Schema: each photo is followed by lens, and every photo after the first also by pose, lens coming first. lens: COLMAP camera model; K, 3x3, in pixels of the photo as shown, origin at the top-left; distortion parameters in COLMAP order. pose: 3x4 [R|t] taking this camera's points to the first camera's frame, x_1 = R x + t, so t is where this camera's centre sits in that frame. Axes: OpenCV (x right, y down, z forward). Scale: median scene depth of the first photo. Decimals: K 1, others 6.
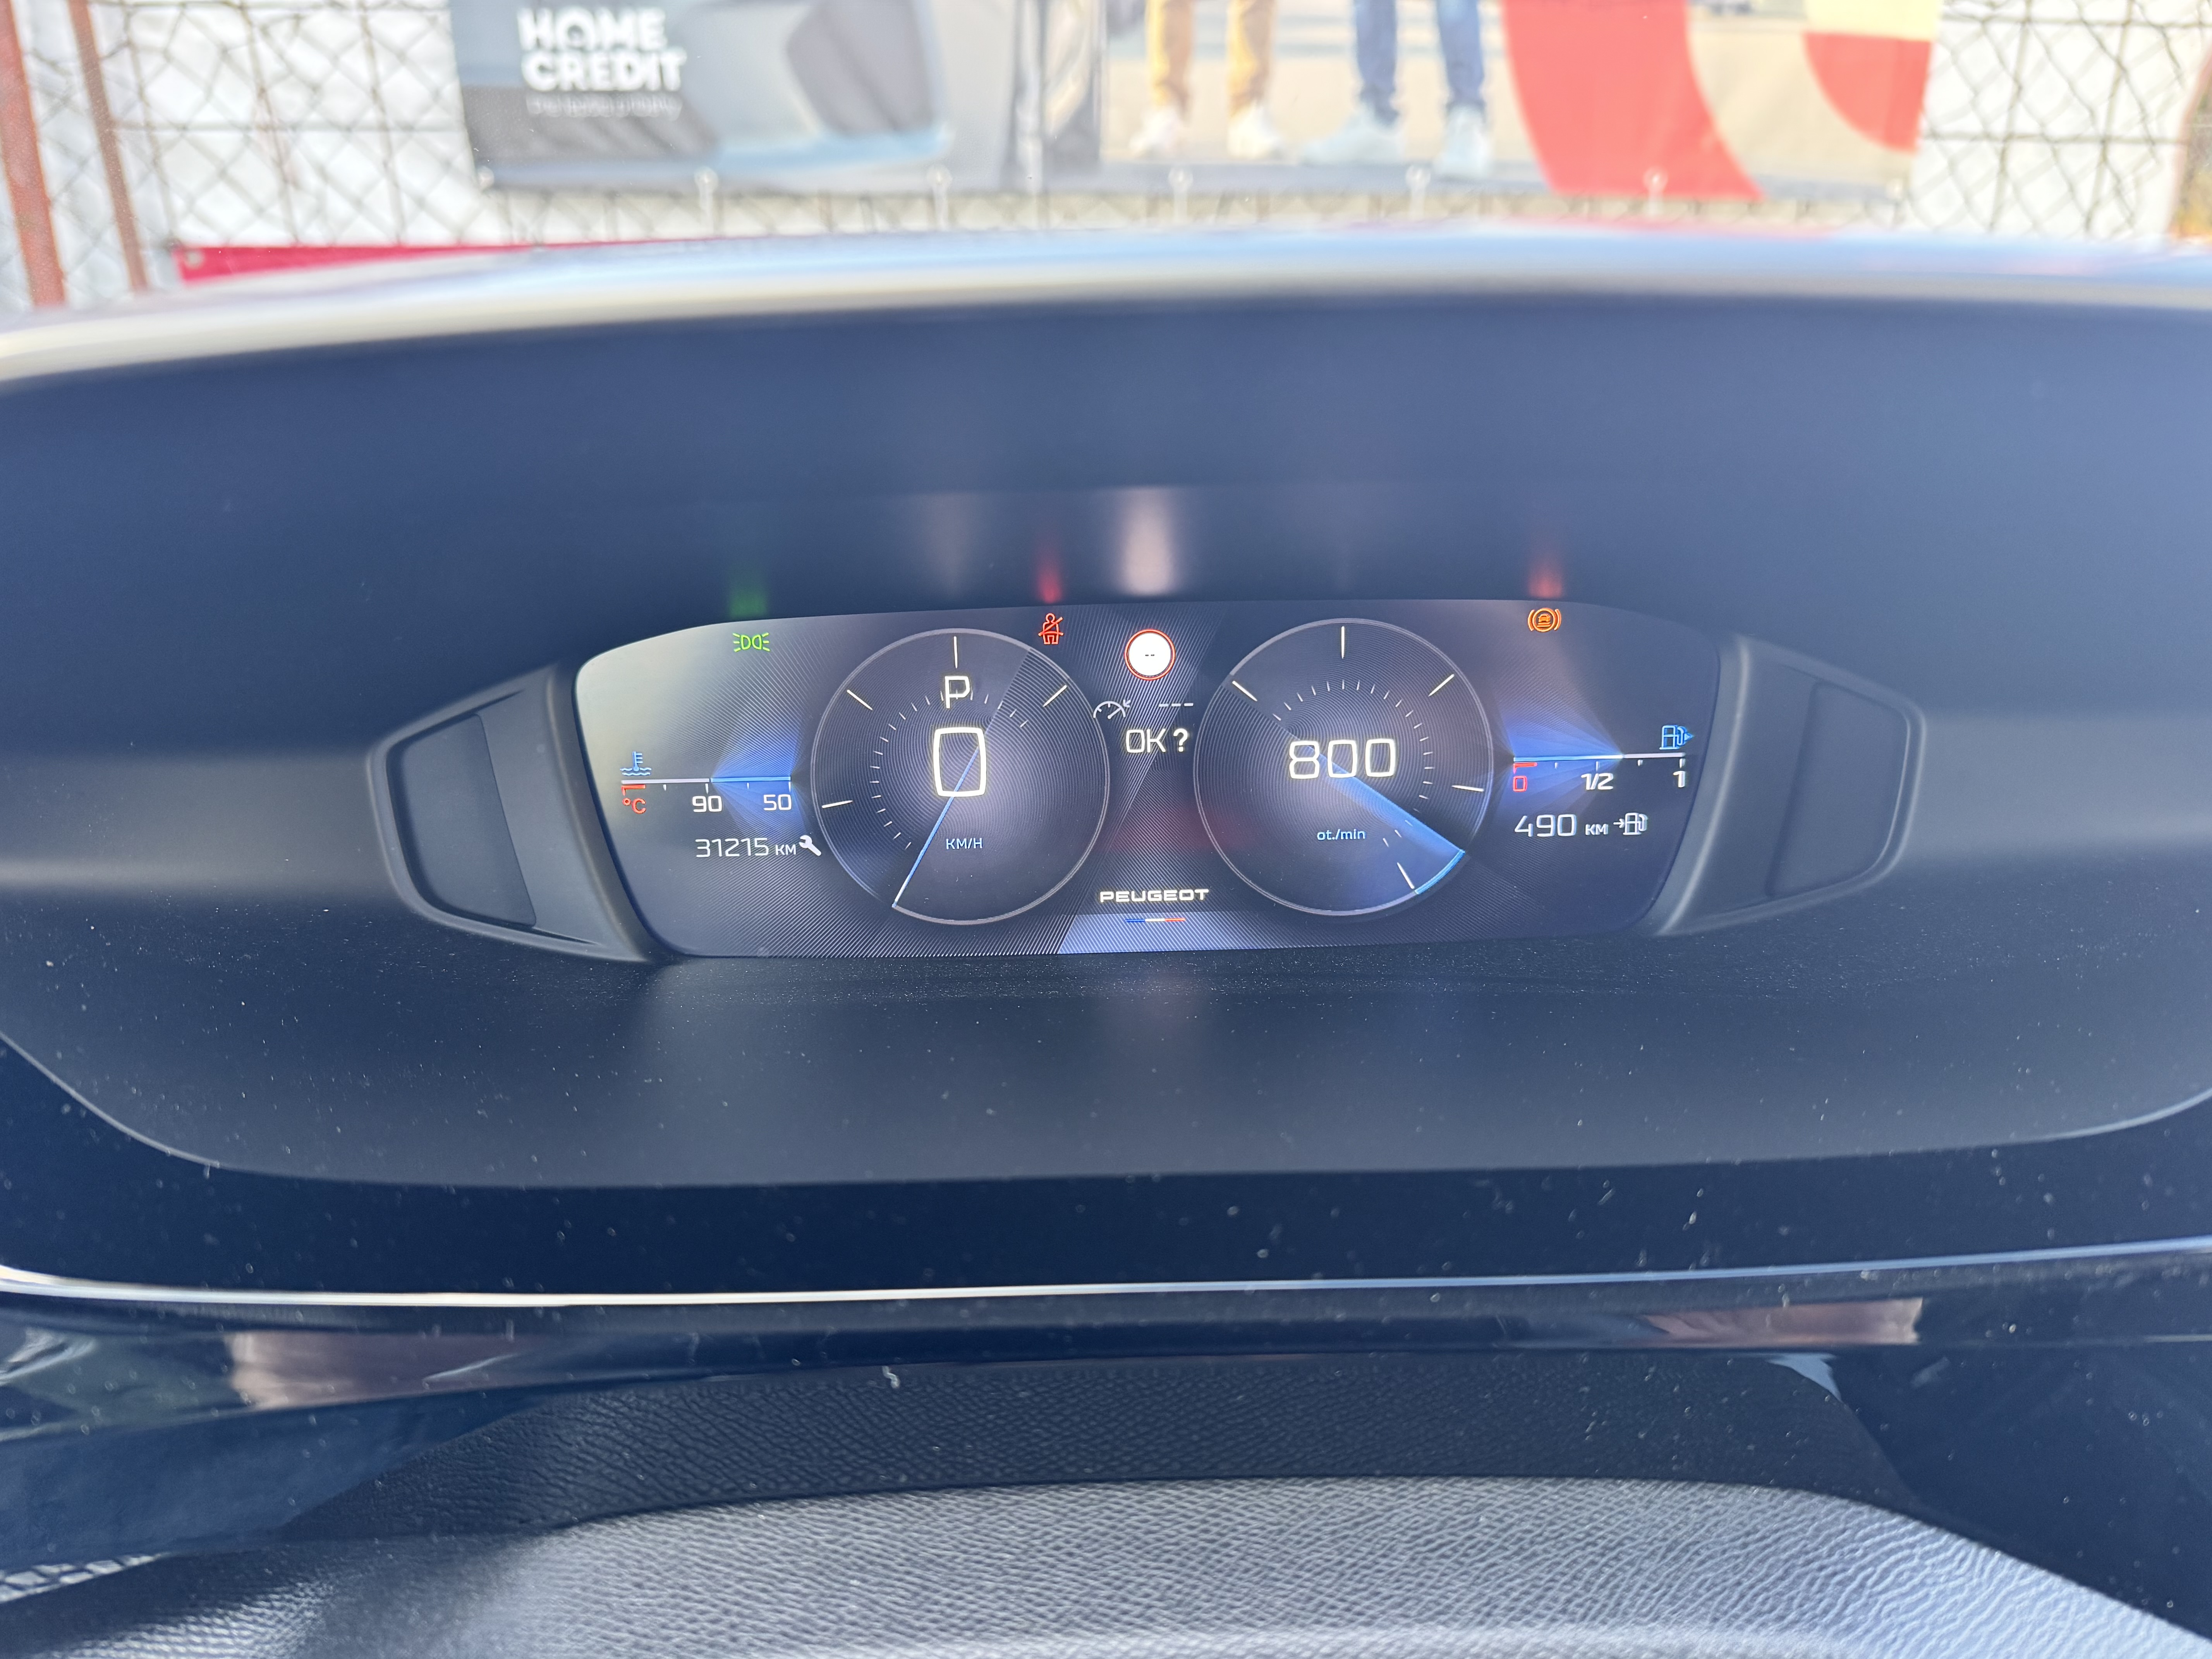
lens RADIAL K [[1572.3, 0, 1115.1], [0, 1572.3, 862.4], [0, 0, 1]] dist [0.002092, -0.014132]
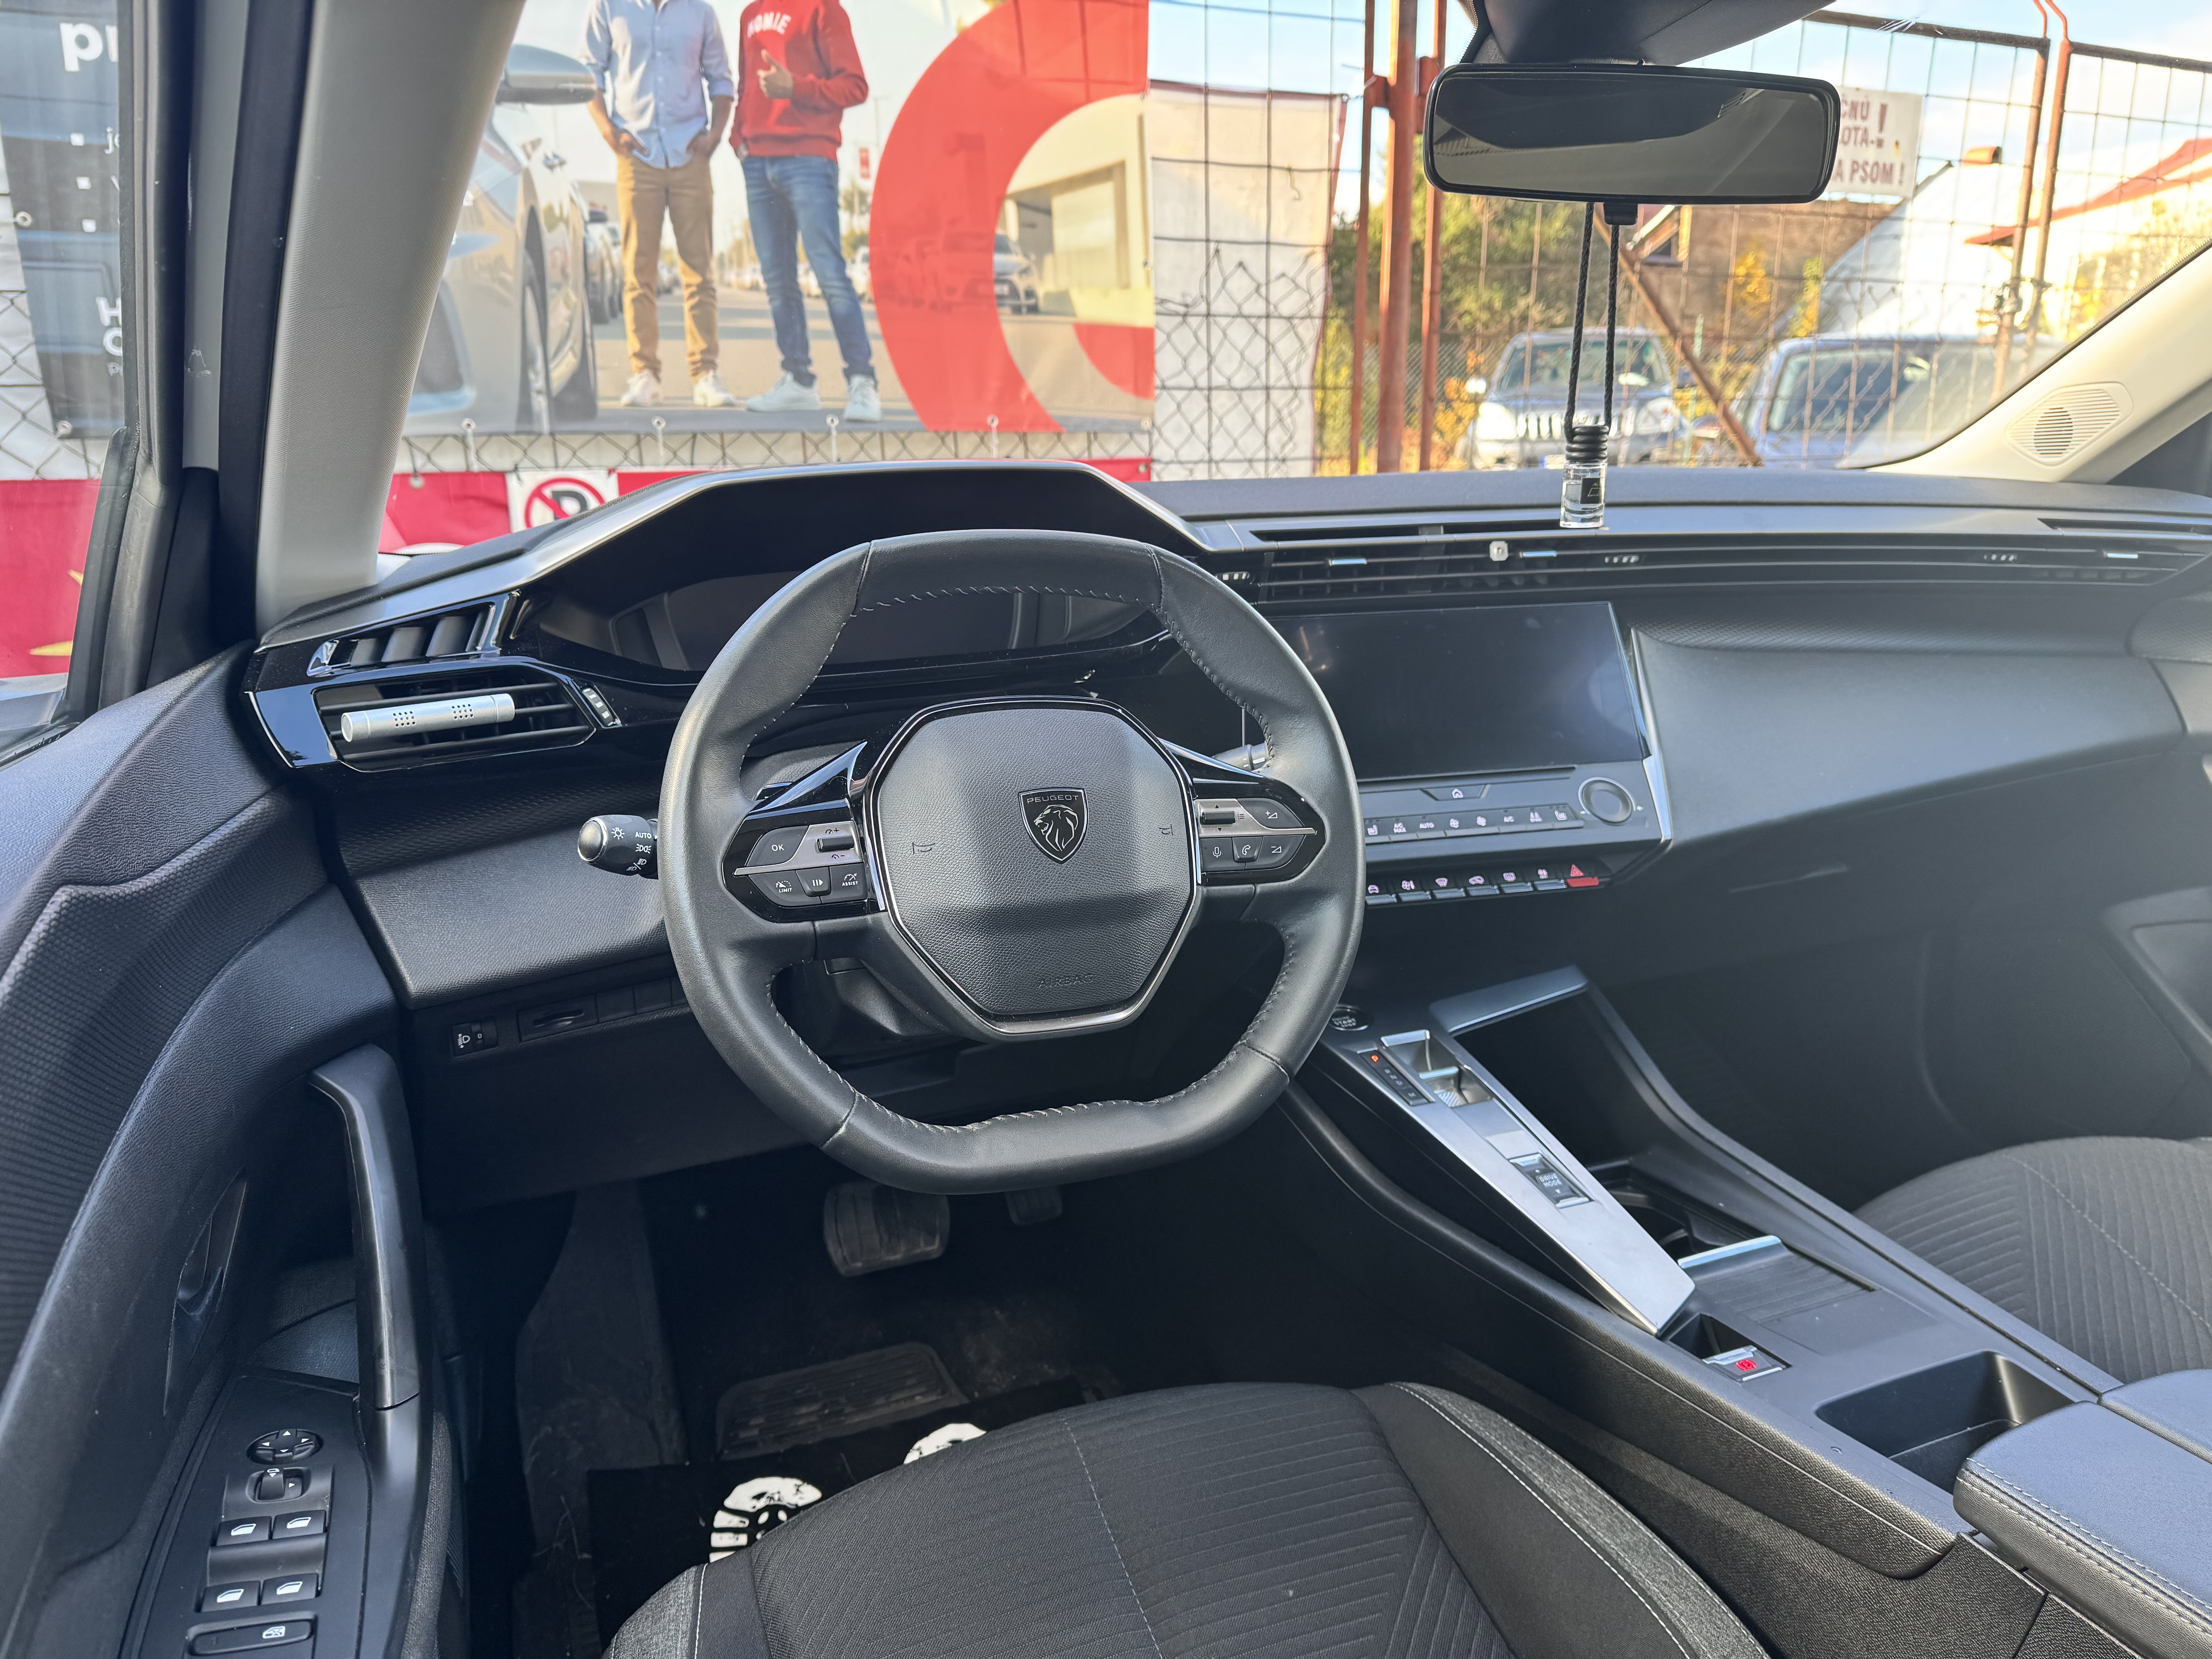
lens RADIAL K [[1572.3, 0, 1092.6], [0, 1572.3, 846.4], [0, 0, 1]] dist [0.002092, -0.014132]
pose [[0.930487, -0.105145, 0.350911, -0.123943], [0.138739, 0.987713, -0.071933, 0.075060], [-0.339036, 0.115618, 0.933642, -0.349417]]
